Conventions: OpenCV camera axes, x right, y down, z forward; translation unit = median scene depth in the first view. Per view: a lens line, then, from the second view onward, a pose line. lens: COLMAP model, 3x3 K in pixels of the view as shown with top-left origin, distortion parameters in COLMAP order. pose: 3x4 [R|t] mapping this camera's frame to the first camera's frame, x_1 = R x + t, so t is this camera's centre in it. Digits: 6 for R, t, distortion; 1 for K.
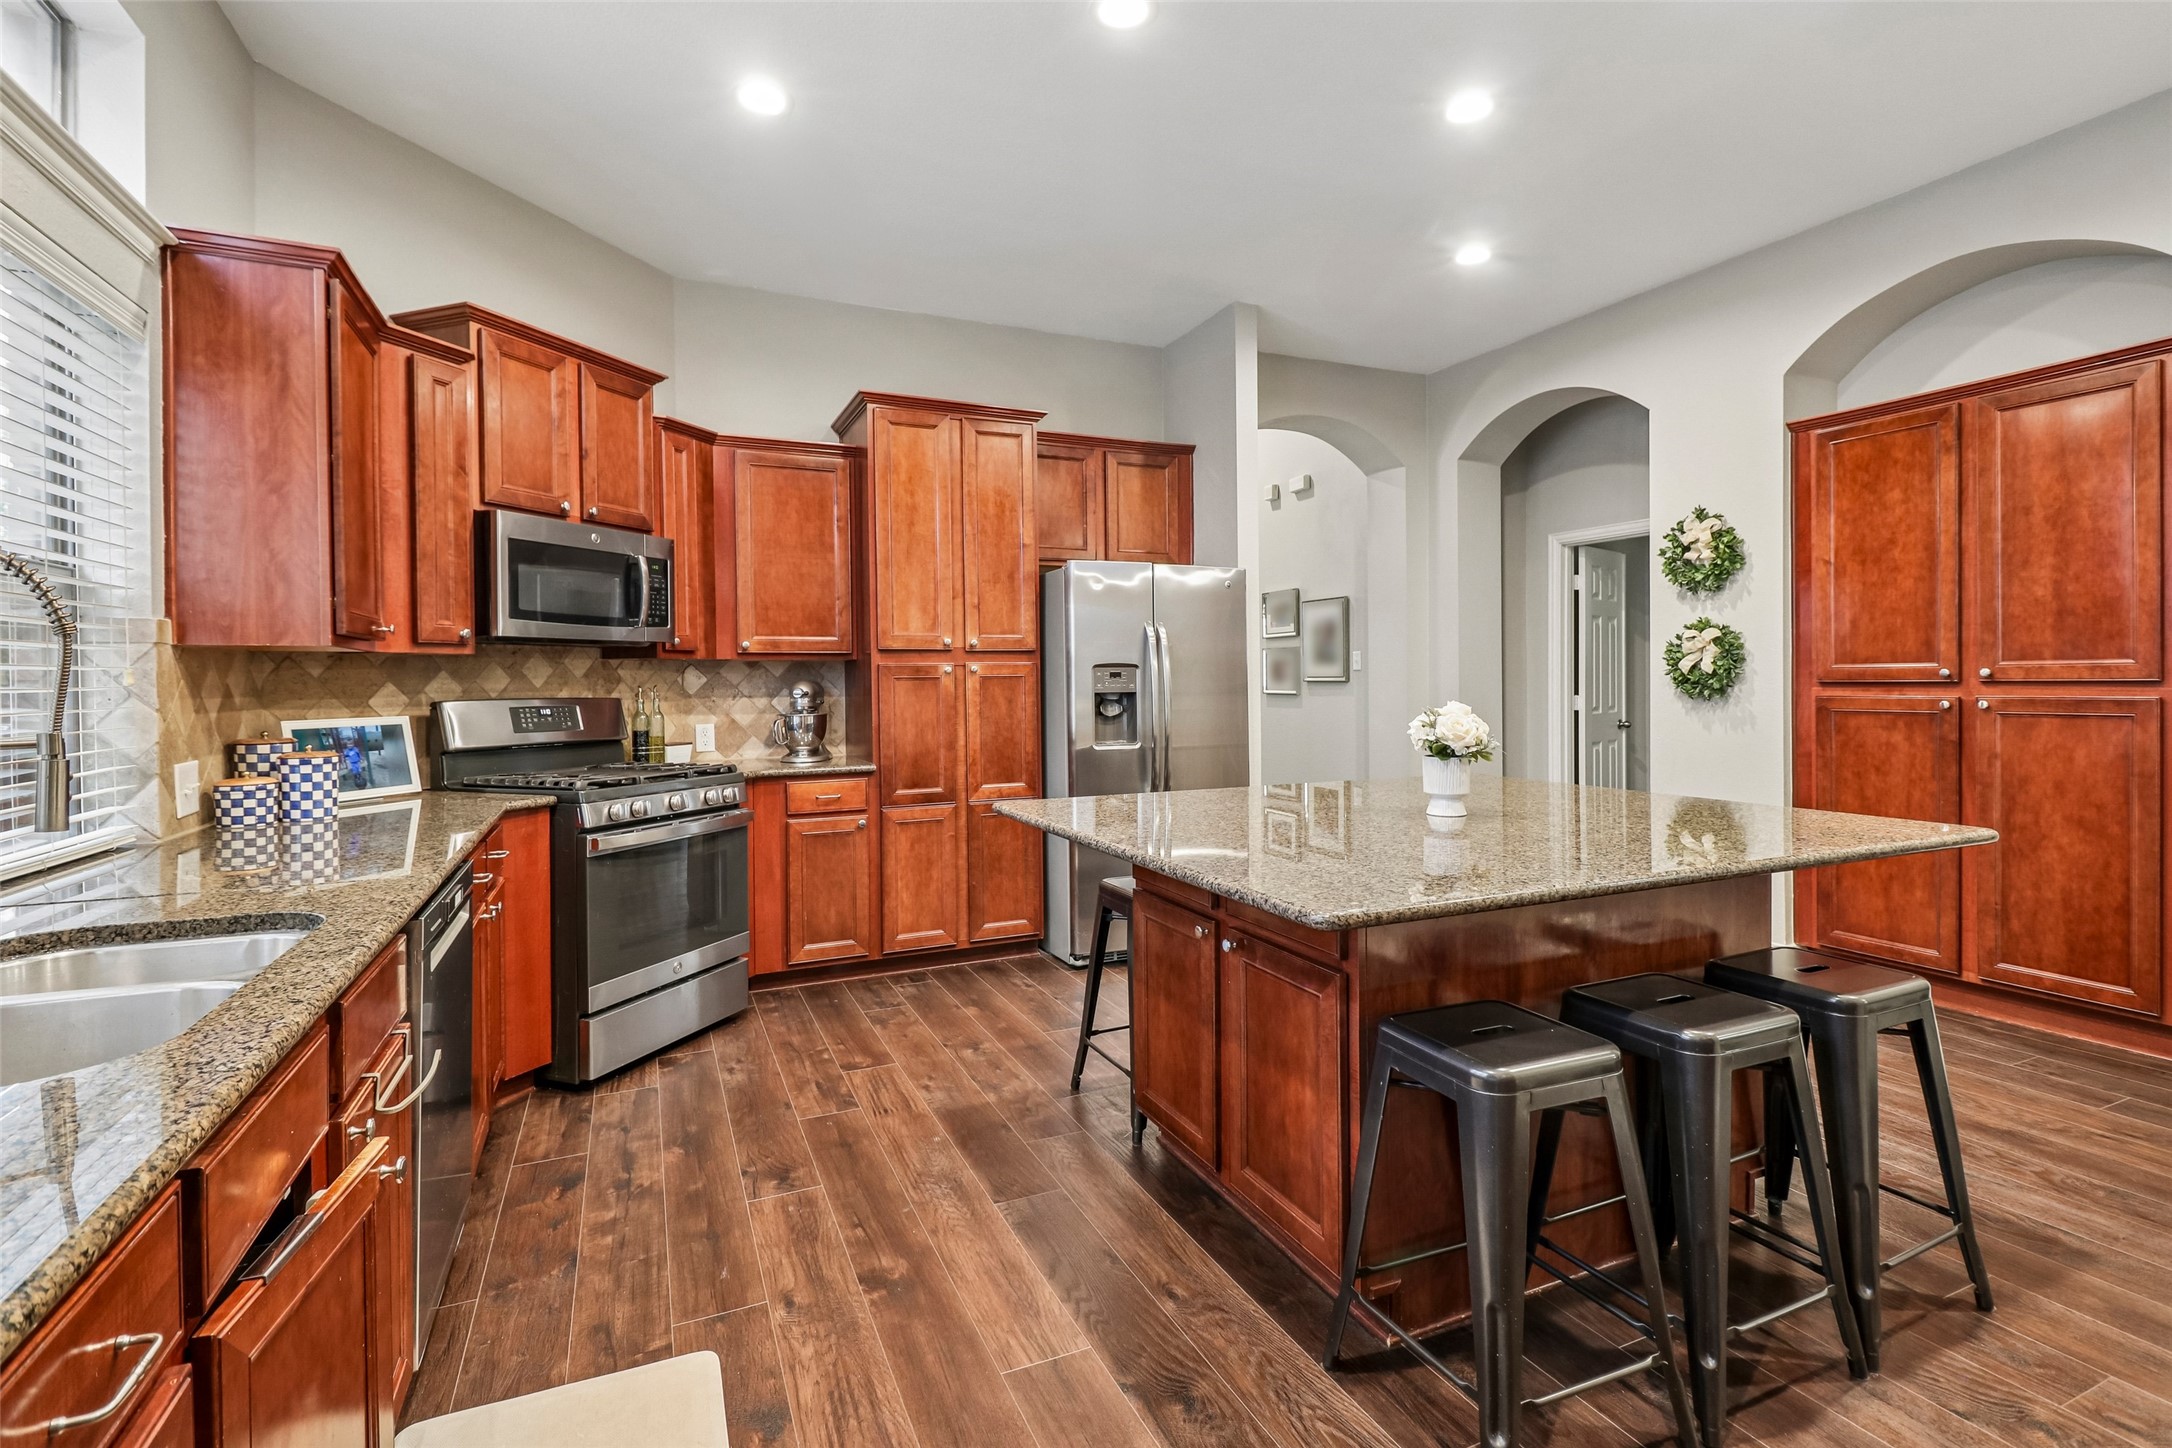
lens RADIAL K [[994.5, 0, 1071.0], [0, 994.5, 685.8], [0, 0, 1]] dist [0.000719, -0.013060]
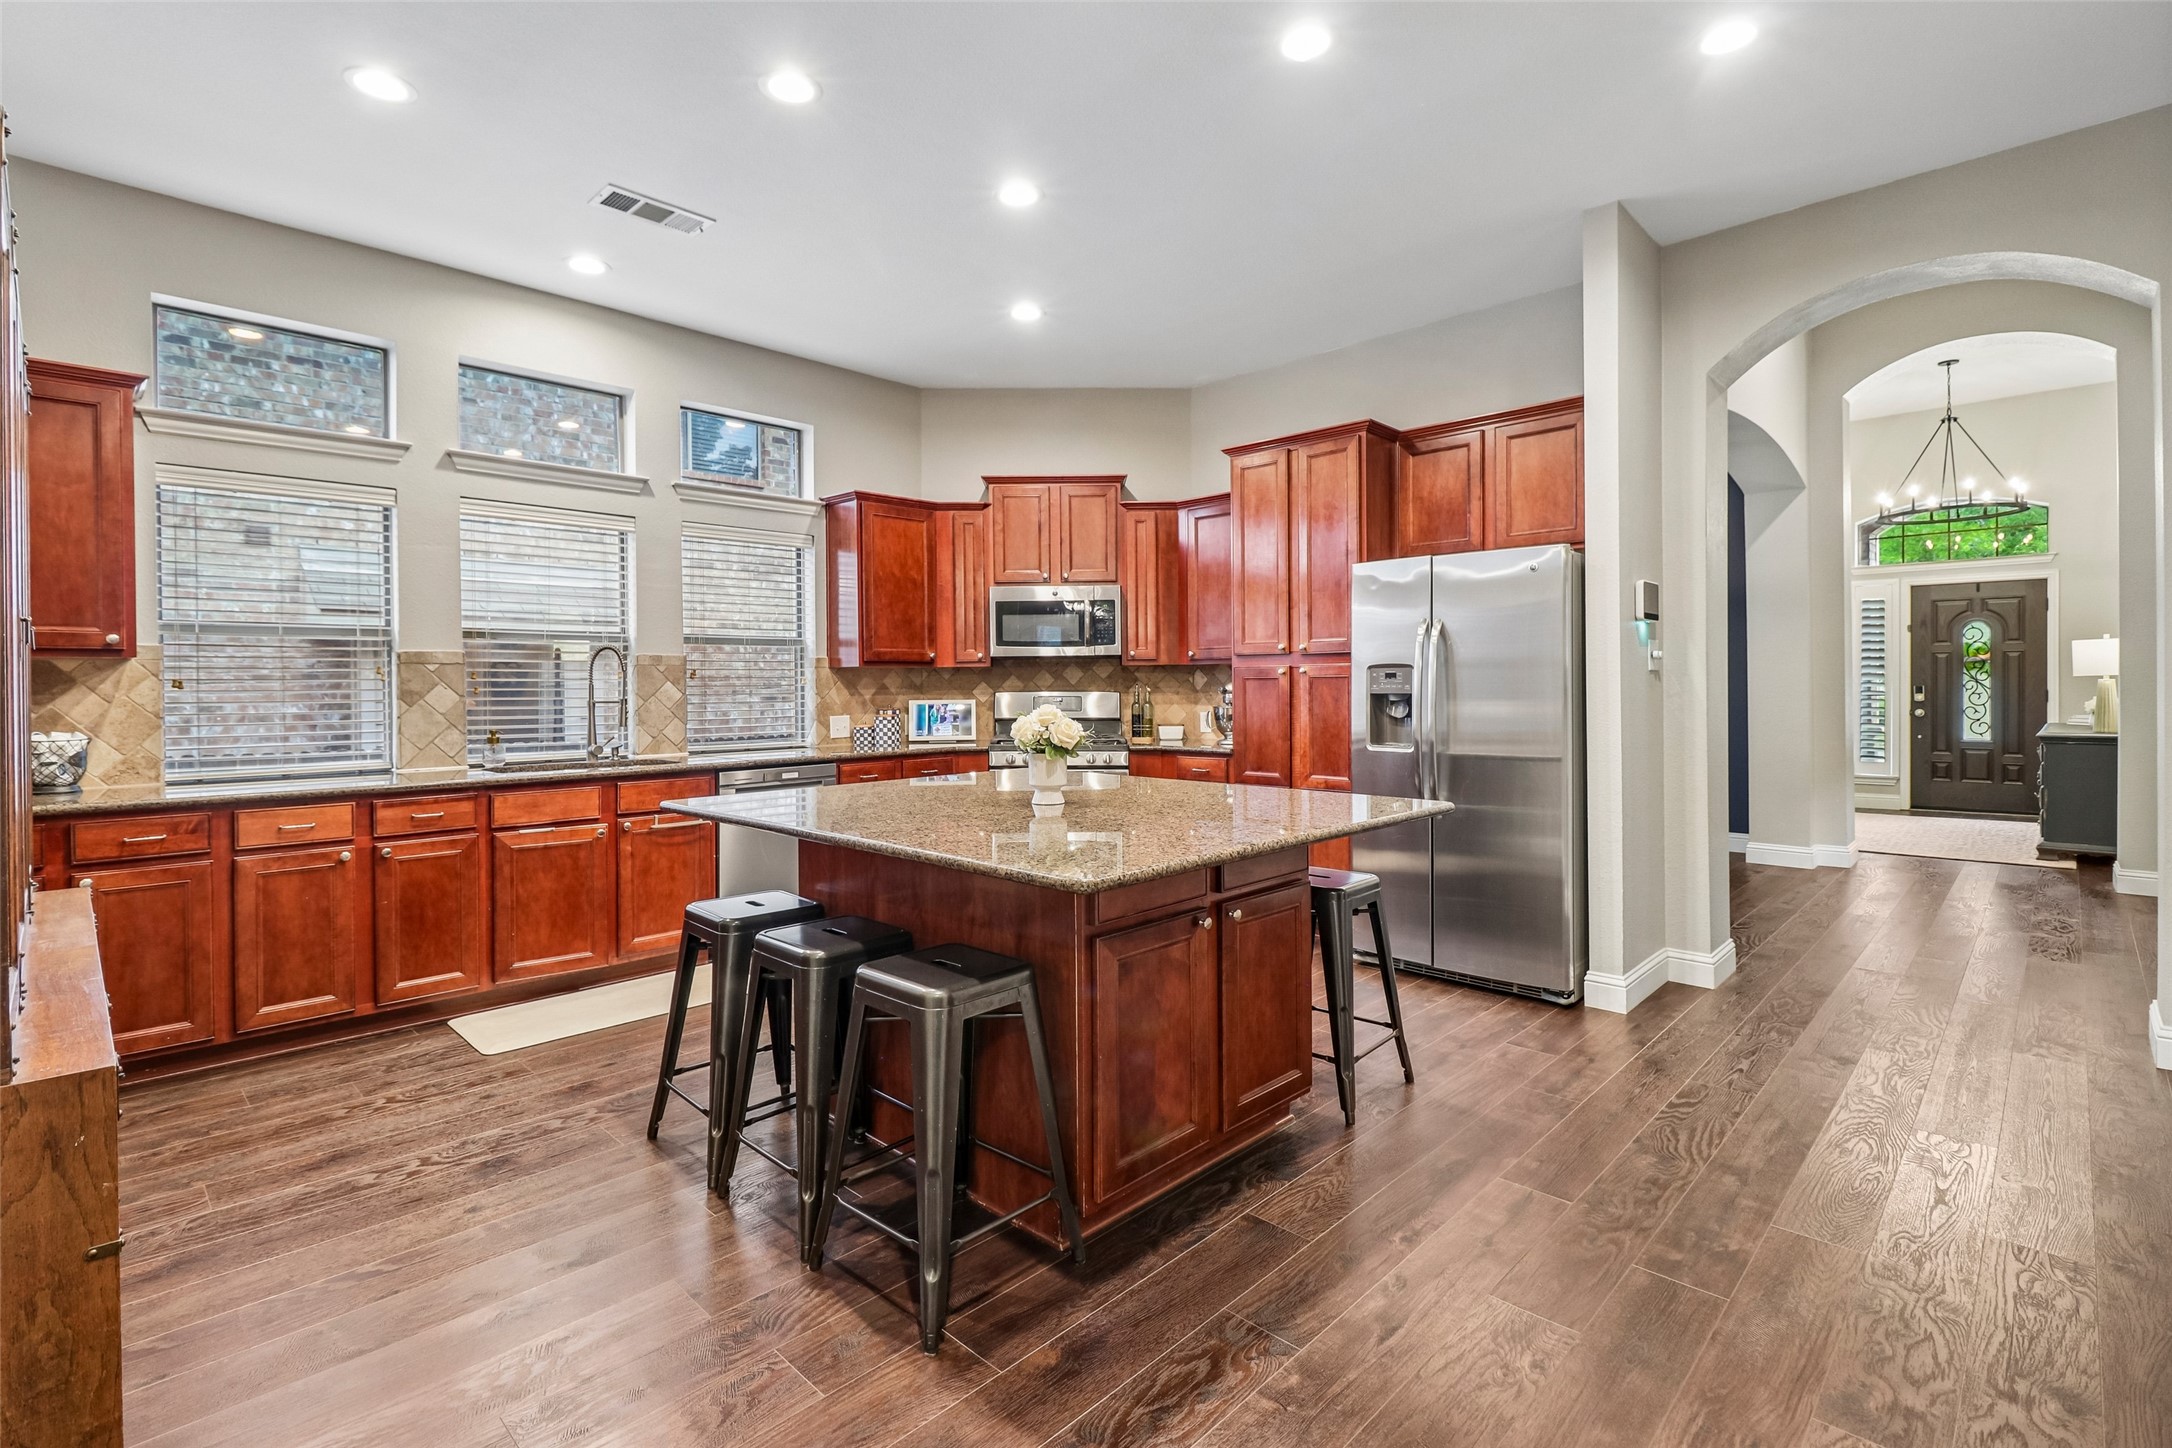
lens RADIAL K [[994.5, 0, 1067.3], [0, 994.5, 684.0], [0, 0, 1]] dist [0.000719, -0.013060]
pose [[0.356174, 0.005879, -0.934401, 0.895564], [-0.000579, 0.999981, 0.006071, -0.008577], [0.934419, -0.001621, 0.356171, 0.377318]]
